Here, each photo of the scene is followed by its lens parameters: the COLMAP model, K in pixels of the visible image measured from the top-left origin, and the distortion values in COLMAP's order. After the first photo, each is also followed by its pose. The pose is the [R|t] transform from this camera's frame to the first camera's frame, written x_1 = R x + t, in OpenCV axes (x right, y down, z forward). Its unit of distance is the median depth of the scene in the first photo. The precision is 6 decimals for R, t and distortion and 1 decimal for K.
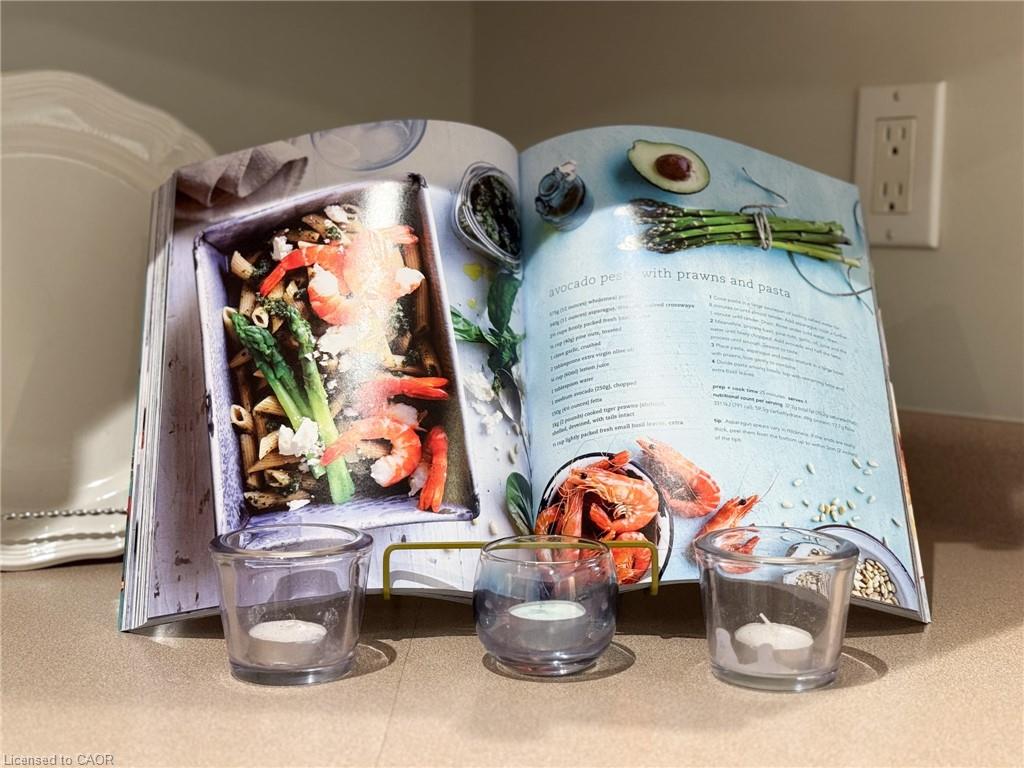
lens RADIAL K [[1572.4, 0, 512.0], [0, 1572.4, 384.0], [0, 0, 1]] dist [0.116486, -0.003187]
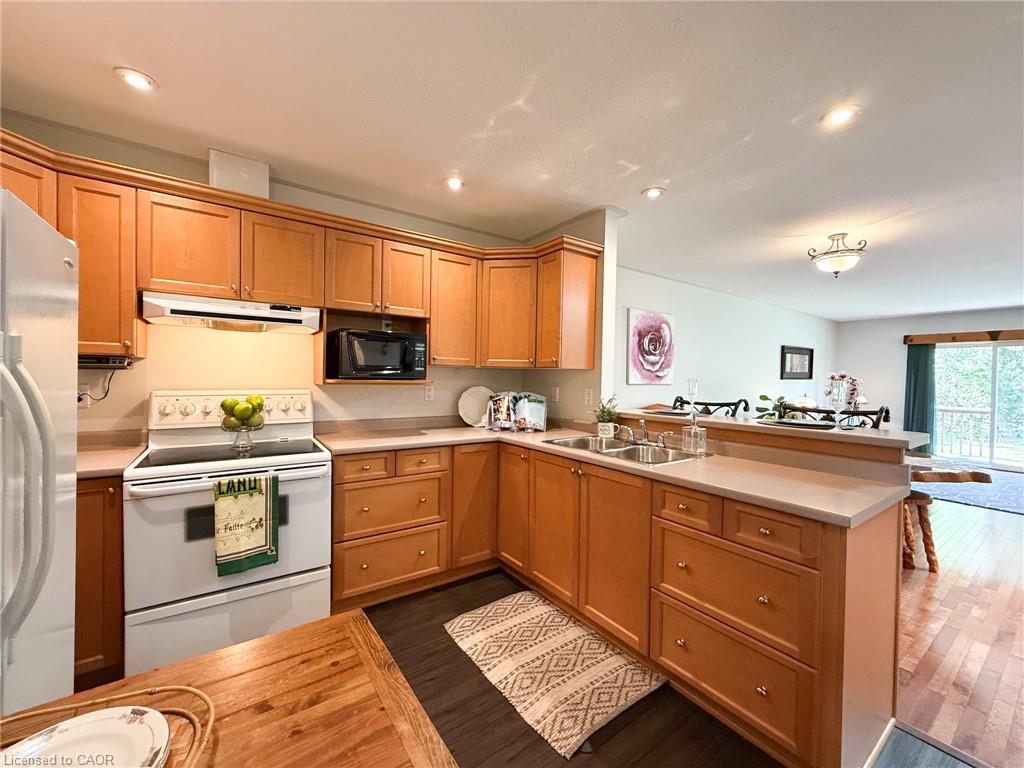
lens RADIAL K [[408.5, 0, 510.4], [0, 408.5, 383.3], [0, 0, 1]] dist [-0.000445, 0.000445]
pose [[0.986350, 0.014558, -0.164018, 0.510934], [-0.031105, 0.994624, -0.098774, 0.093300], [0.161698, 0.102528, 0.981500, -2.329840]]
